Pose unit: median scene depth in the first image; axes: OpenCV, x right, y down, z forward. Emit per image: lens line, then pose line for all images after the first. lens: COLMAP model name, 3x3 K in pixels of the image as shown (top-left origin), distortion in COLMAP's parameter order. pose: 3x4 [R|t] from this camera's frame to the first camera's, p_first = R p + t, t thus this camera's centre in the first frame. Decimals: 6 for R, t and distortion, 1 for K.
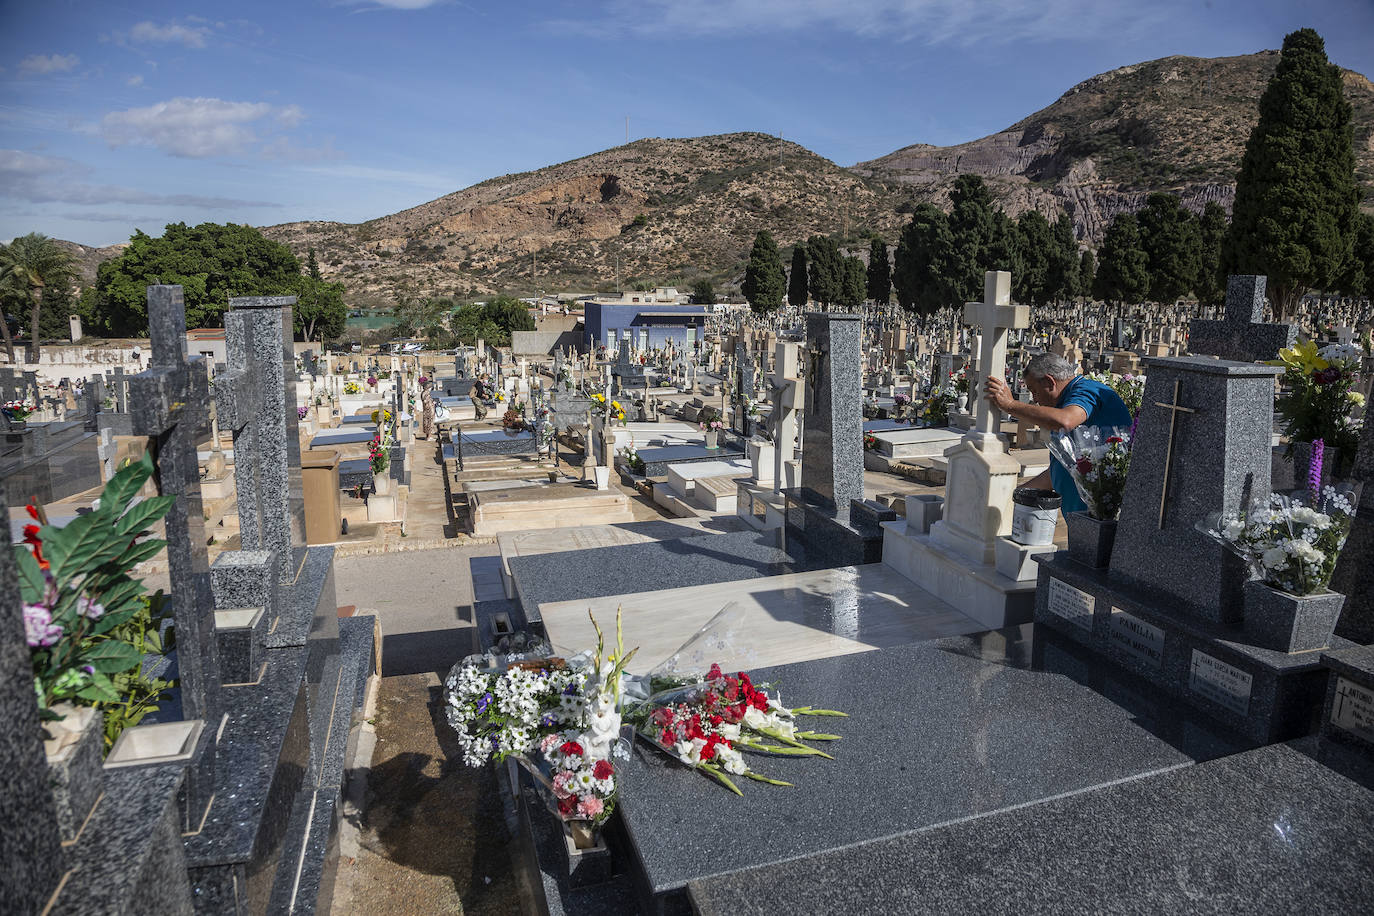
lens RADIAL K [[927.4, 0, 699.0], [0, 927.4, 466.0], [0, 0, 1]] dist [-0.127264, 0.072260]
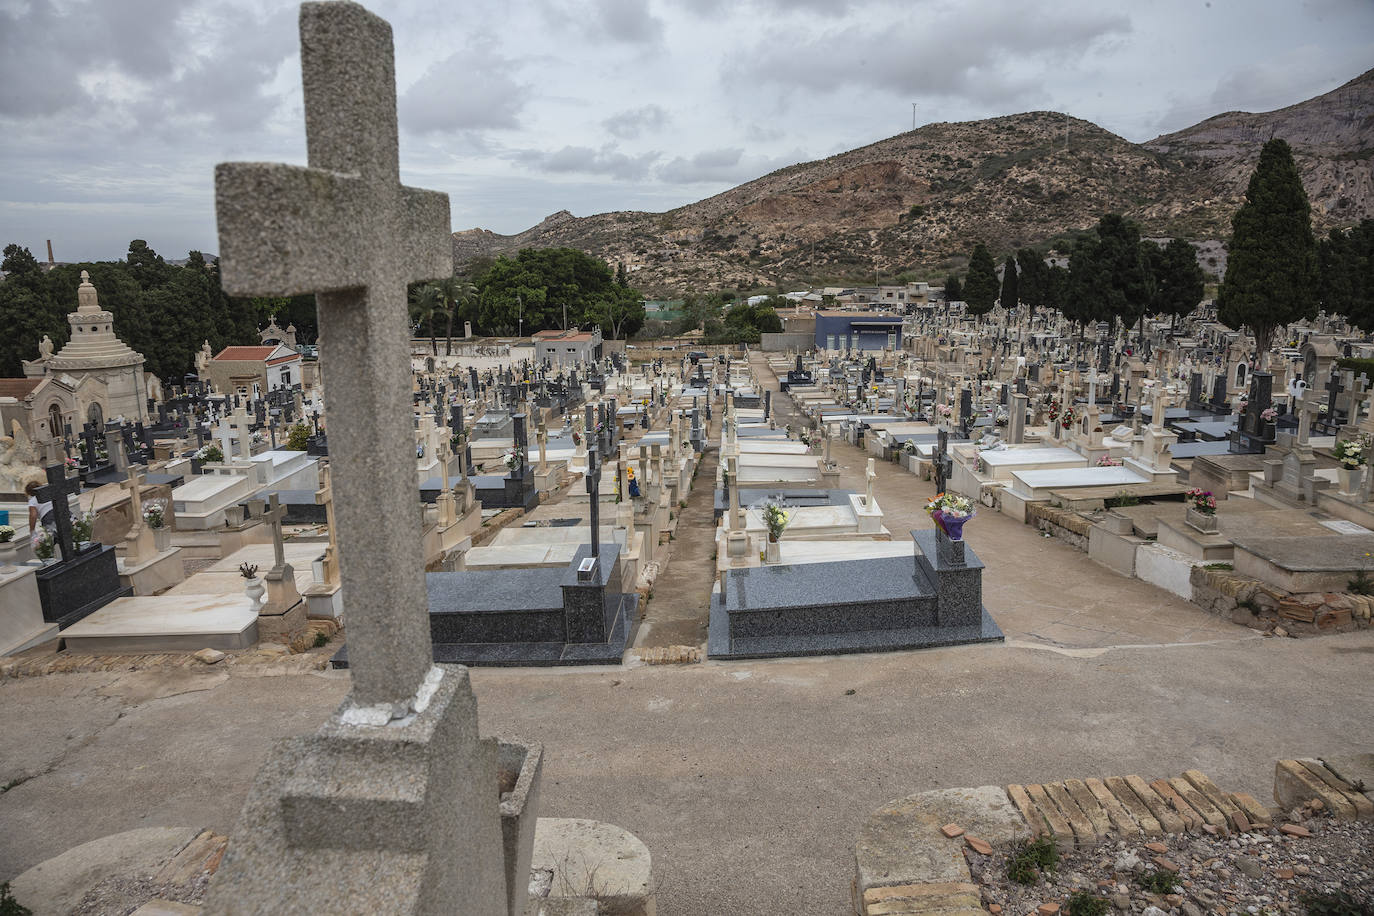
lens RADIAL K [[927.4, 0, 699.0], [0, 927.4, 466.0], [0, 0, 1]] dist [-0.127264, 0.072260]
pose [[0.950751, 0.045507, -0.306596, 0.028982], [-0.037626, 0.998793, 0.031569, 0.001748], [0.307662, -0.018478, 0.951316, -0.068626]]
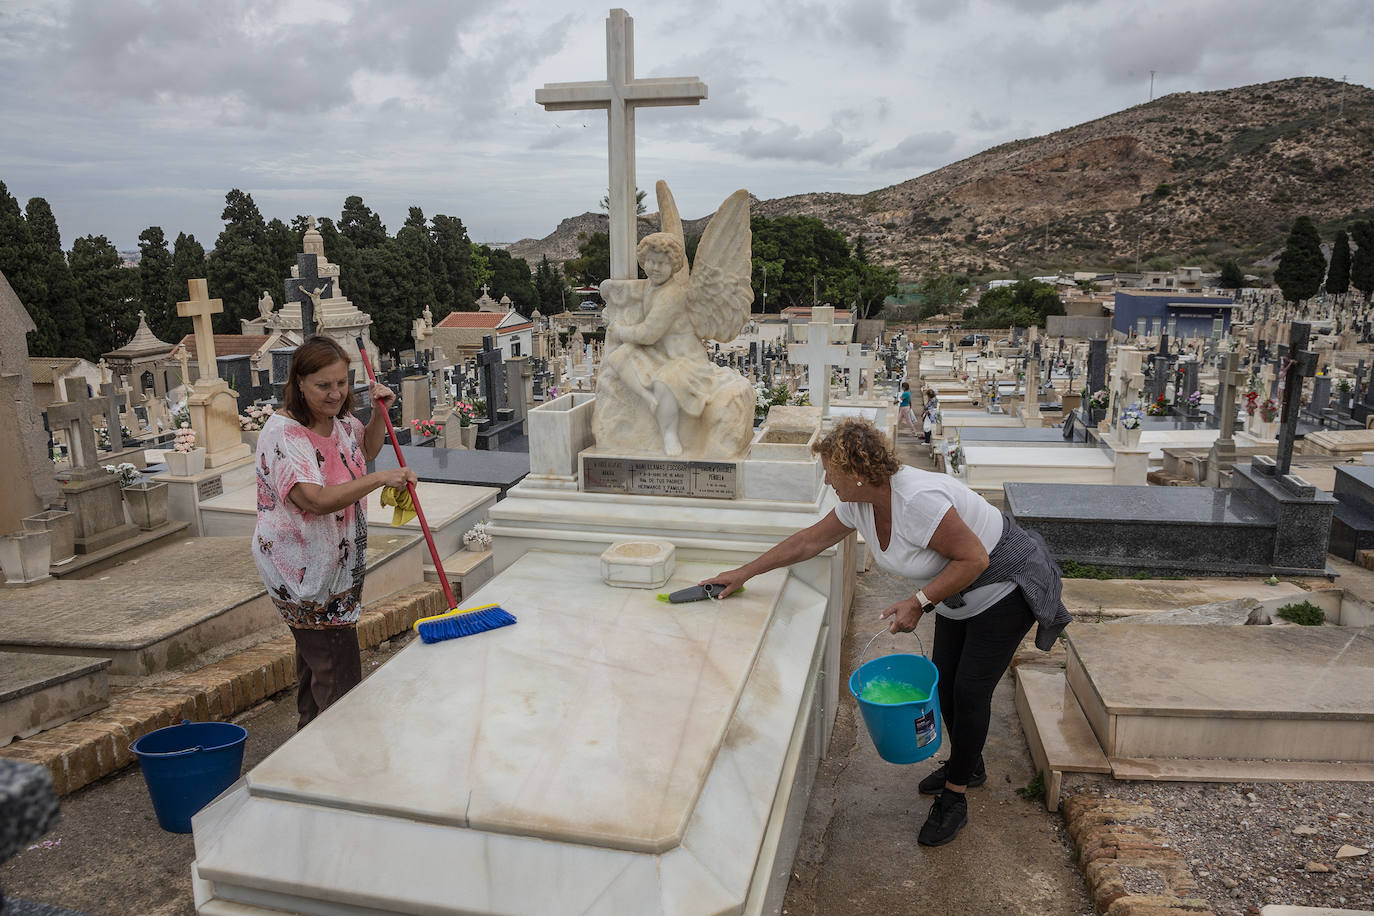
lens RADIAL K [[978.8, 0, 715.9], [0, 978.8, 480.4], [0, 0, 1]] dist [-0.128330, 0.074484]
pose [[0.885205, 0.087431, -0.456911, -0.001231], [-0.070369, 0.996044, 0.054263, 0.004447], [0.459848, -0.015881, 0.887856, -0.052994]]
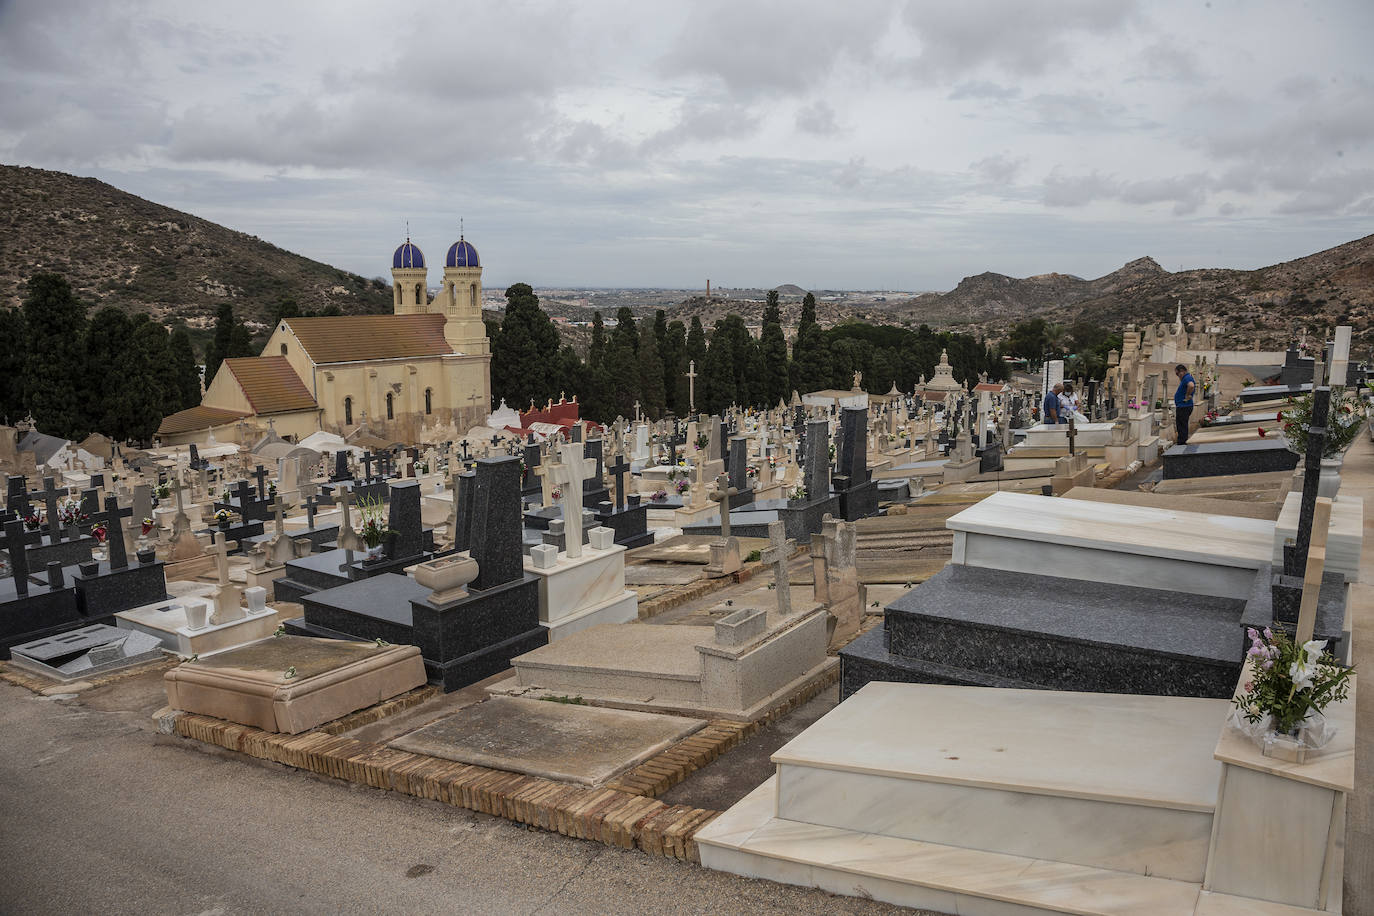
lens RADIAL K [[939.4, 0, 705.9], [0, 939.4, 455.9], [0, 0, 1]] dist [-0.116936, 0.078660]
pose [[0.626941, 0.116232, -0.770348, 0.126885], [-0.143431, 0.989126, 0.032512, 0.024052], [0.765750, 0.090108, 0.636795, -0.290169]]
